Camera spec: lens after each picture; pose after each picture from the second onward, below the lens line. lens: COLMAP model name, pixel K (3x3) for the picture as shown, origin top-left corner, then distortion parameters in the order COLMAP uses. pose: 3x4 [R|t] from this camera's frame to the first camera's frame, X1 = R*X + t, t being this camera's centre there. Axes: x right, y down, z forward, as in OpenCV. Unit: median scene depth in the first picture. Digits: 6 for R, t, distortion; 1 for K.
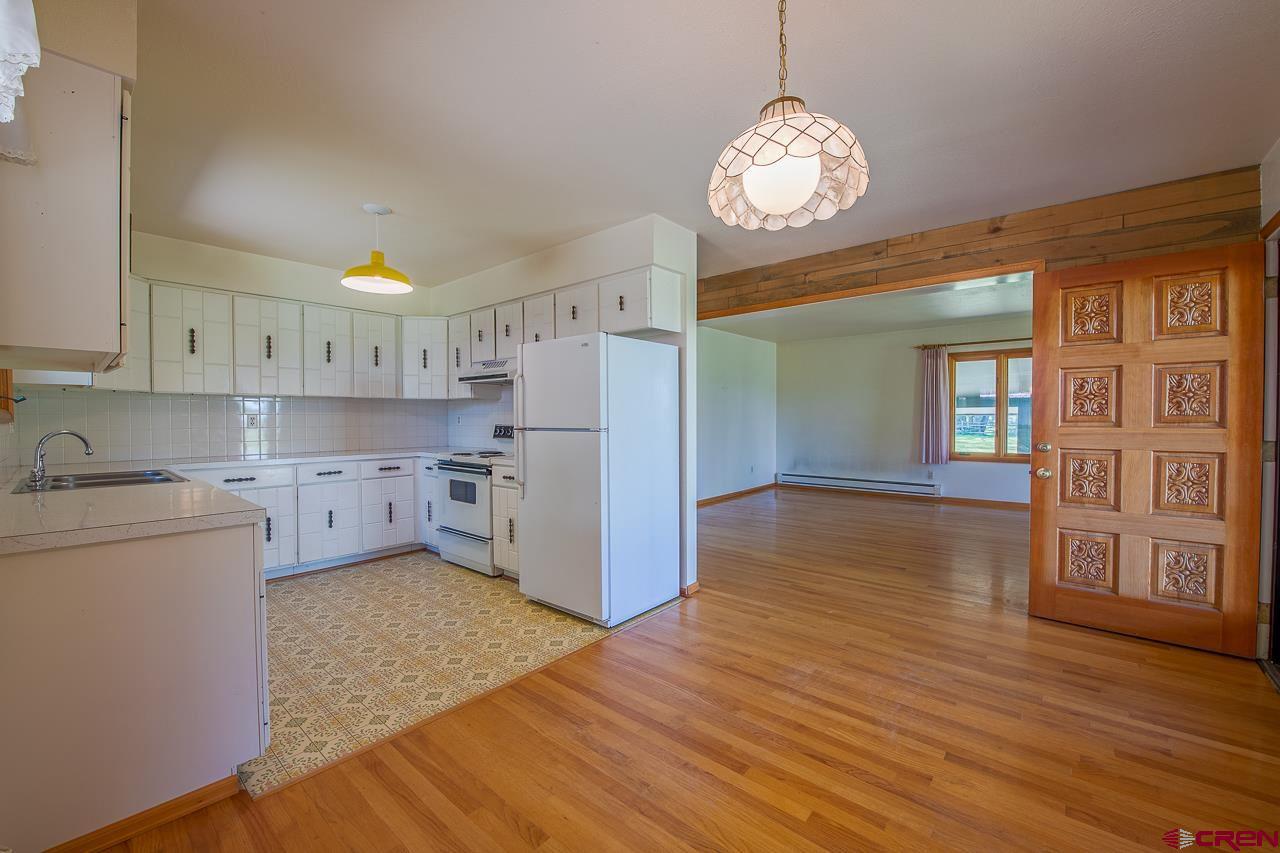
lens RADIAL K [[510.9, 0, 644.2], [0, 510.9, 425.7], [0, 0, 1]] dist [-0.020148, -0.000941]
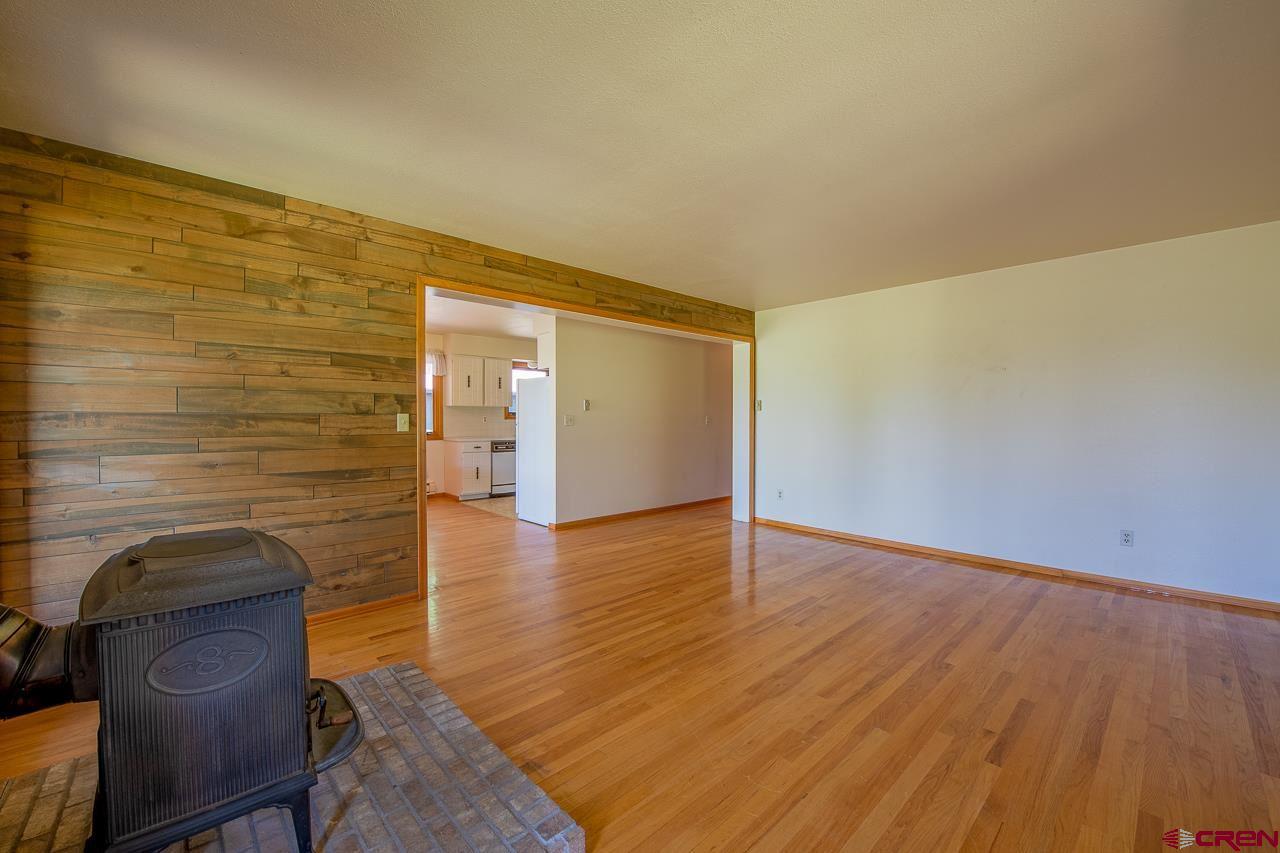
lens RADIAL K [[510.9, 0, 640.4], [0, 510.9, 422.5], [0, 0, 1]] dist [-0.020148, -0.000941]
pose [[-0.120308, 0.014320, -0.992633, 1.685550], [-0.020133, 0.999655, 0.016861, -0.039485], [0.992532, 0.022013, -0.119979, 1.501013]]
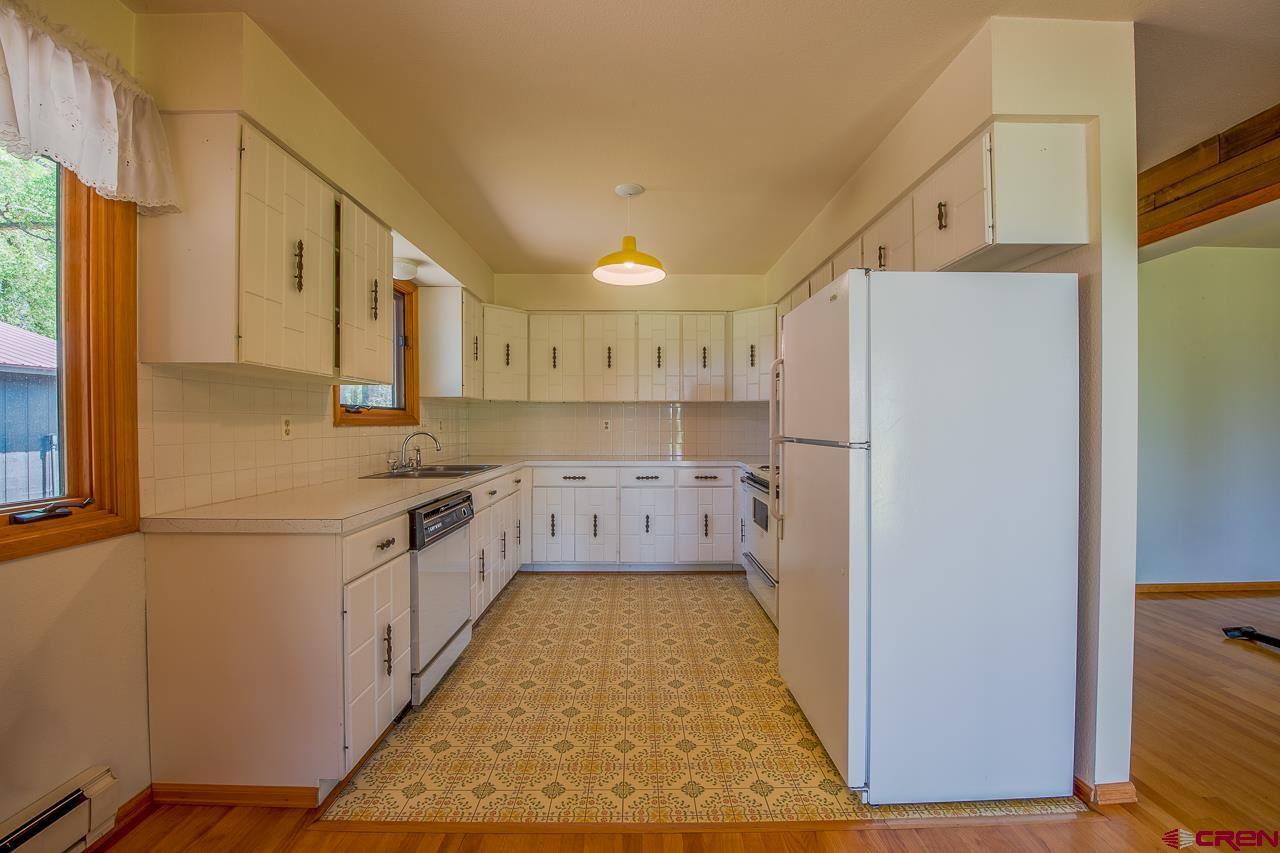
lens RADIAL K [[510.9, 0, 642.8], [0, 510.9, 426.2], [0, 0, 1]] dist [-0.020148, -0.000941]
pose [[0.657004, 0.009021, -0.753833, 0.154194], [-0.016364, 0.999863, -0.002297, -0.006072], [0.753710, 0.013845, 0.657062, 0.390766]]
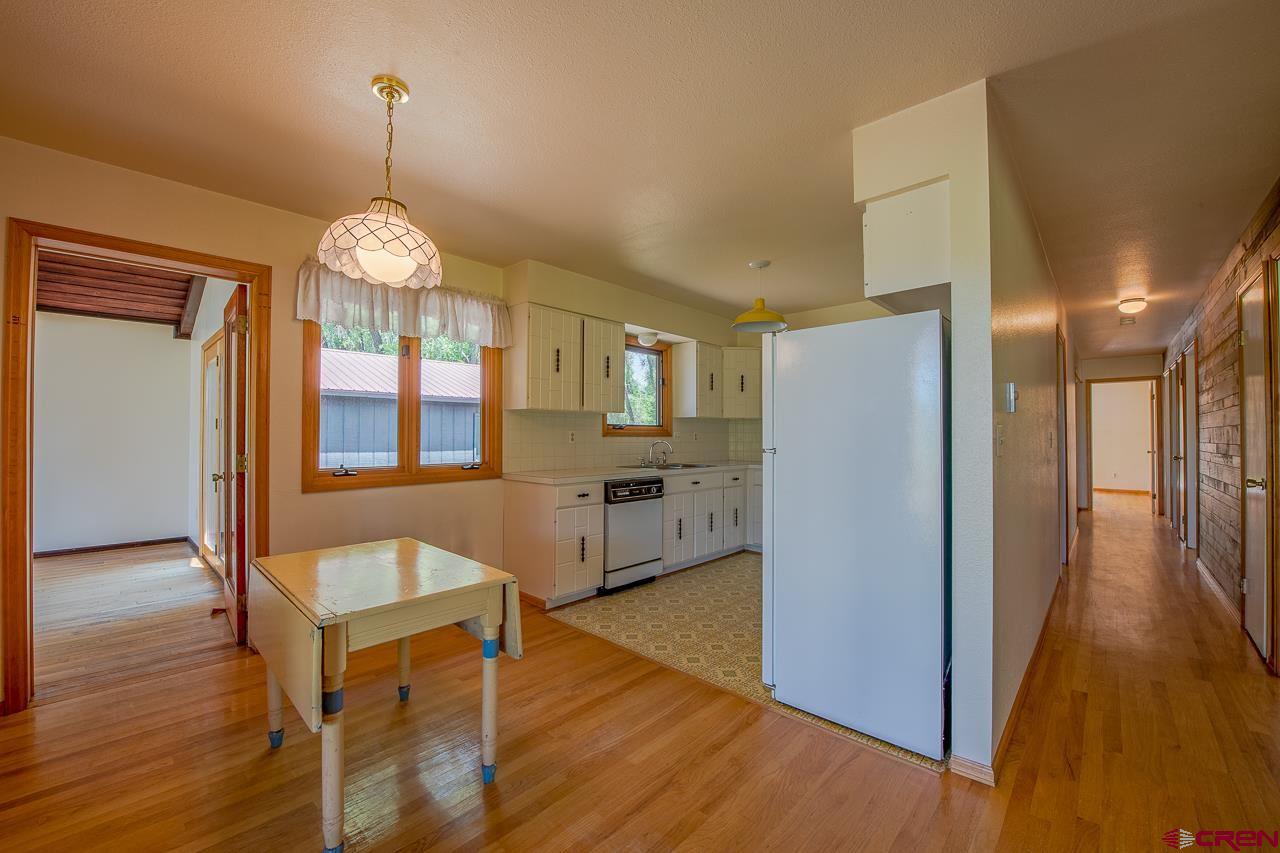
lens RADIAL K [[510.9, 0, 642.5], [0, 510.9, 429.0], [0, 0, 1]] dist [-0.020148, -0.000941]
pose [[-0.041255, -0.007094, -0.999123, 0.636737], [-0.023236, 0.999711, -0.006139, -0.015217], [0.998878, 0.022963, -0.041408, 0.702654]]
